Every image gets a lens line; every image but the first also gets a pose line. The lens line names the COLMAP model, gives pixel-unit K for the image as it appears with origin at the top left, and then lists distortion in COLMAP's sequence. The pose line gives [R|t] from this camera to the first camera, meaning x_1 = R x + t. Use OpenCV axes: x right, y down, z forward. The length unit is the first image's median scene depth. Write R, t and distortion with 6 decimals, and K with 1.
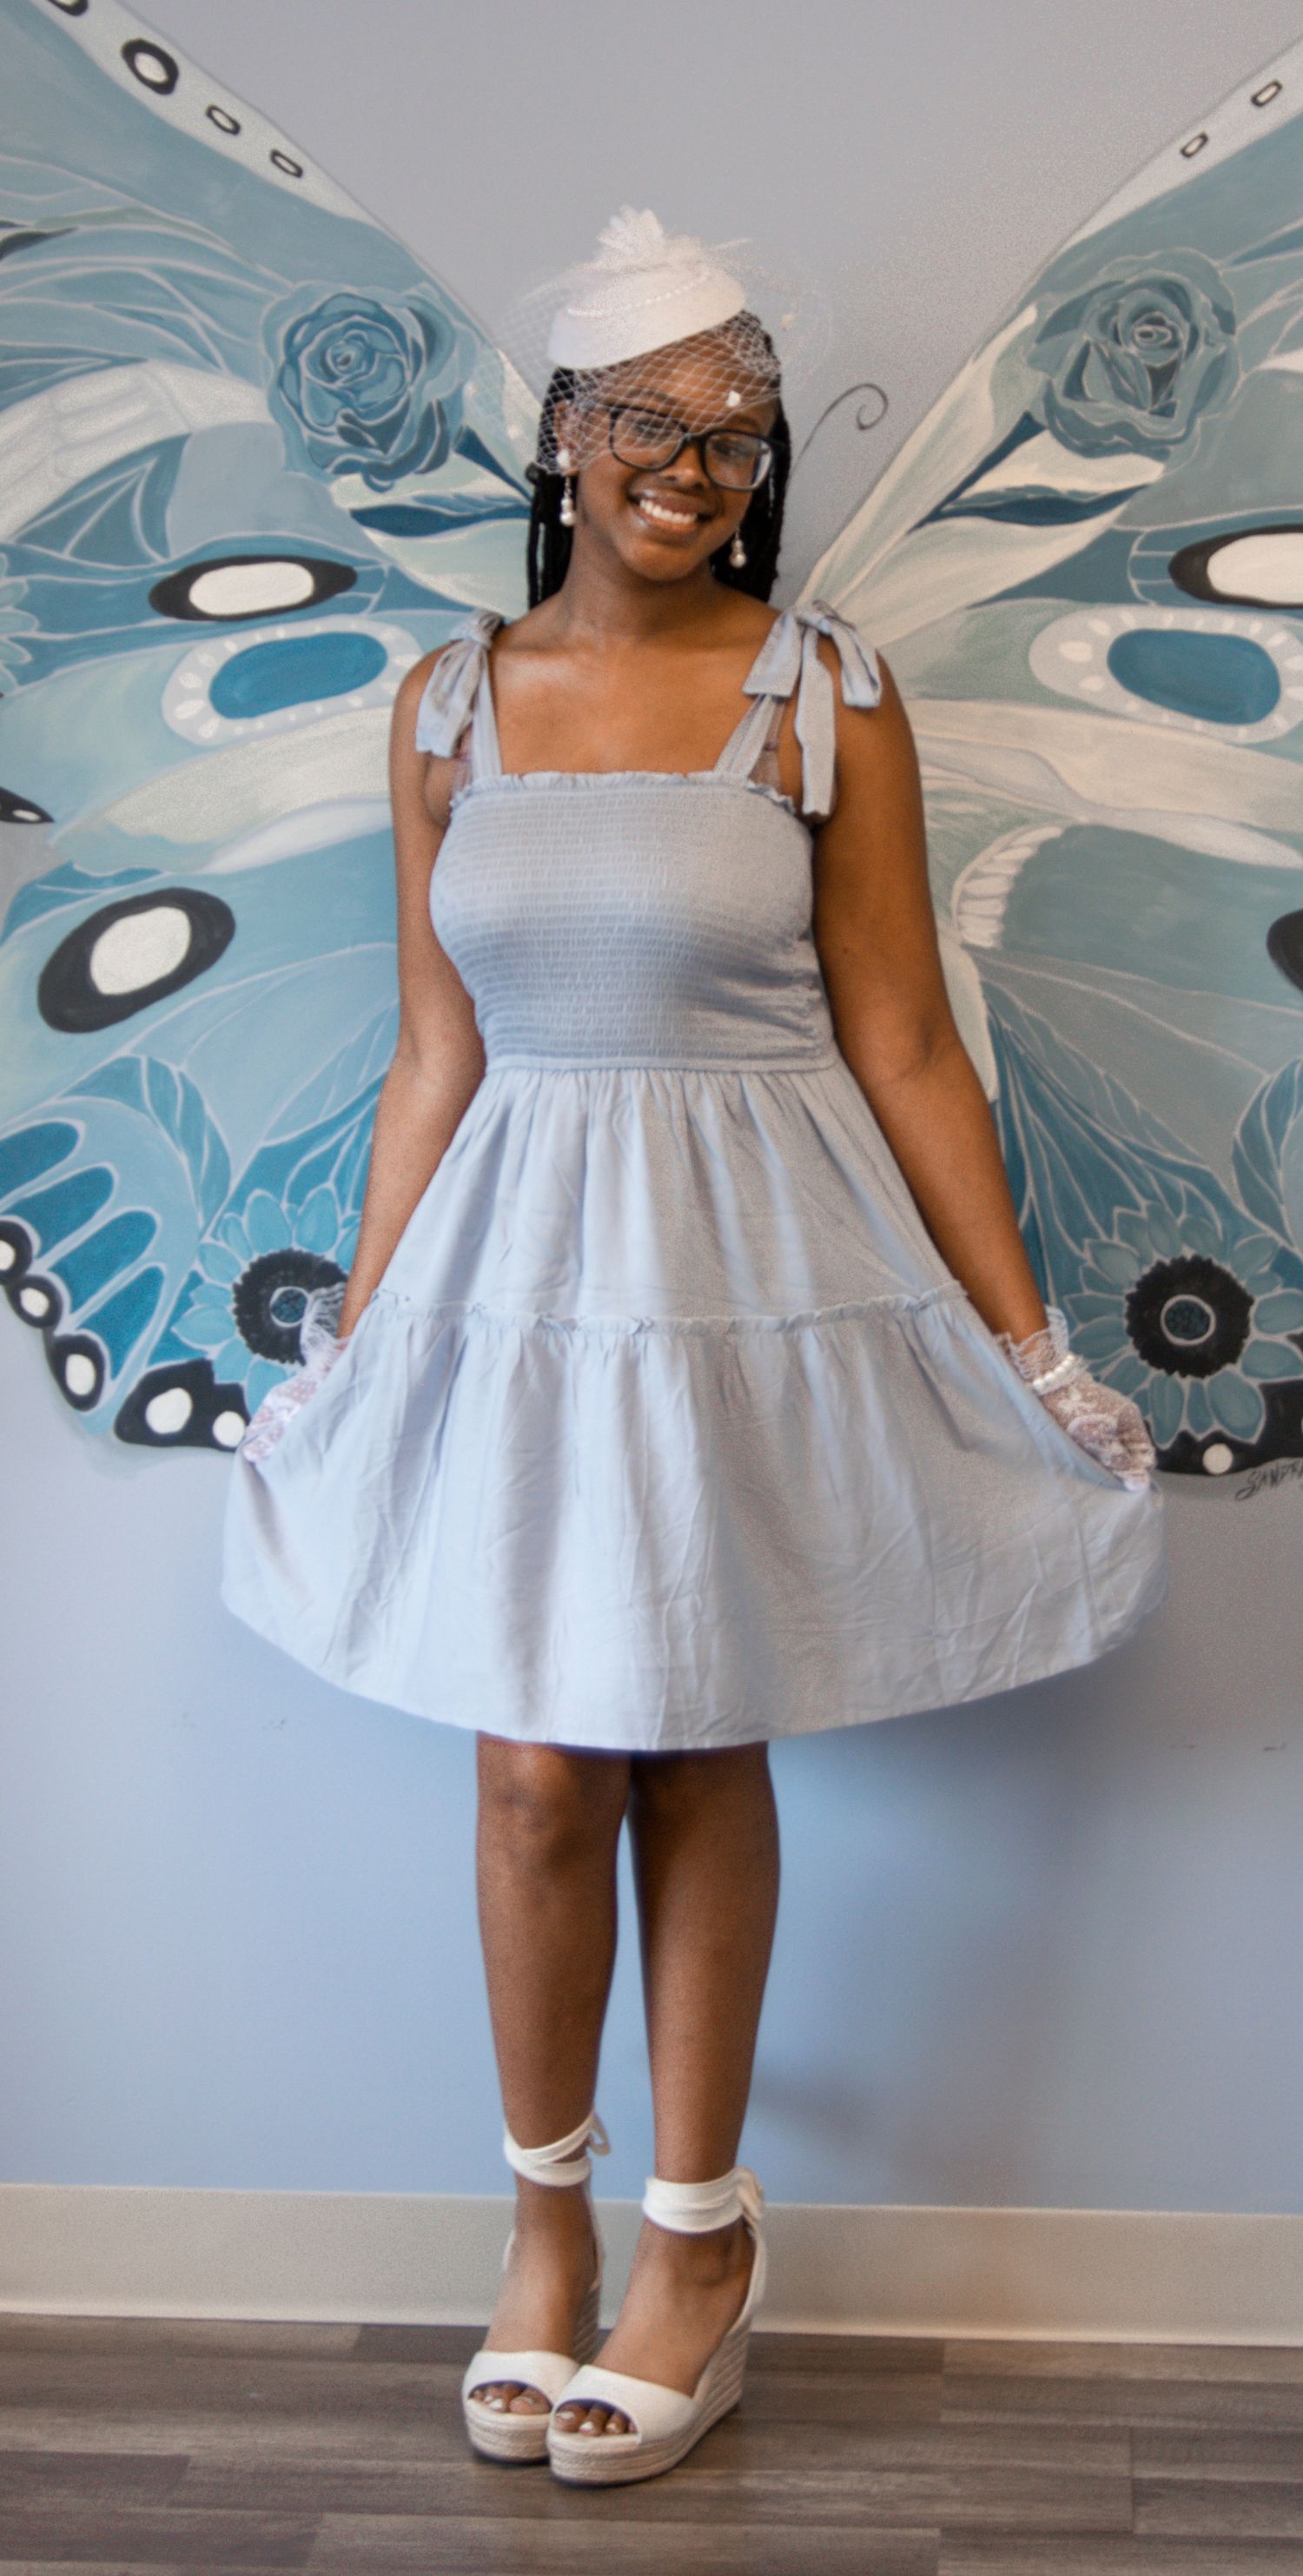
lens RADIAL K [[4580.2, 0, 652.5], [0, 4580.2, 1283.1], [0, 0, 1]] dist [-0.023926, 0.000000]
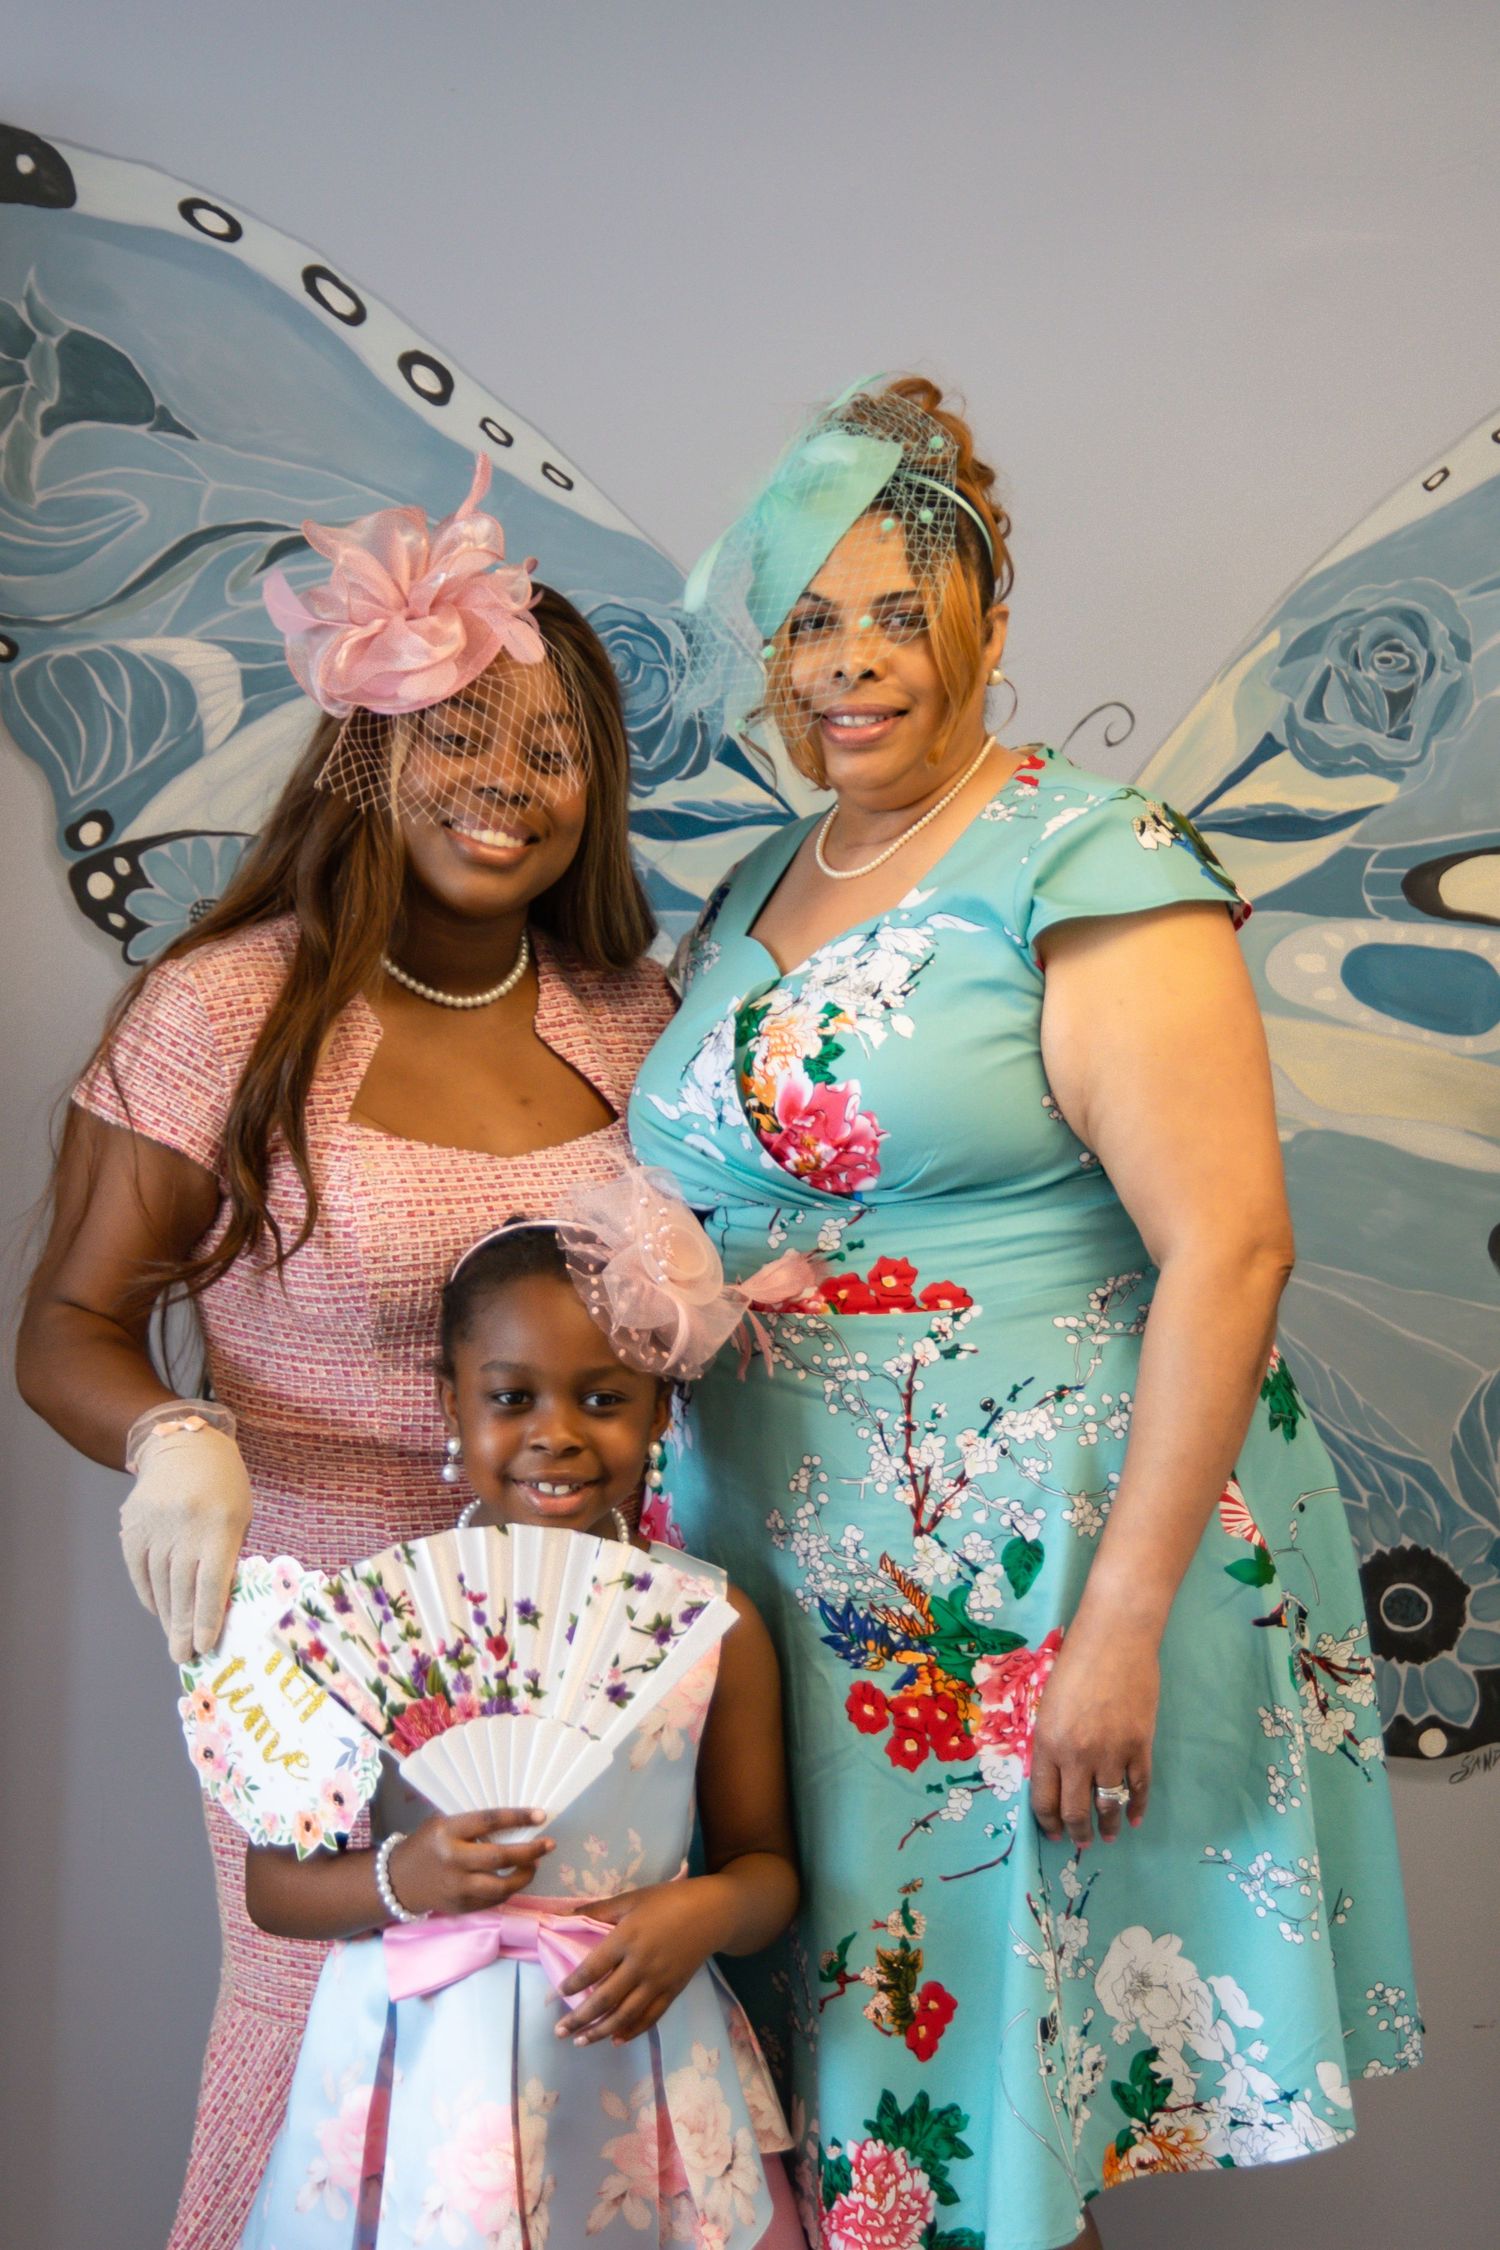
lens RADIAL K [[5150.2, 0, 754.5], [0, 5150.2, 1111.0], [0, 0, 1]] dist [0.203816, 0.000000]
pose [[0.999276, 0.019708, -0.032535, 0.005437], [-0.023036, 0.994172, -0.105311, 0.020743], [0.030270, 0.105984, 0.993907, -0.158009]]
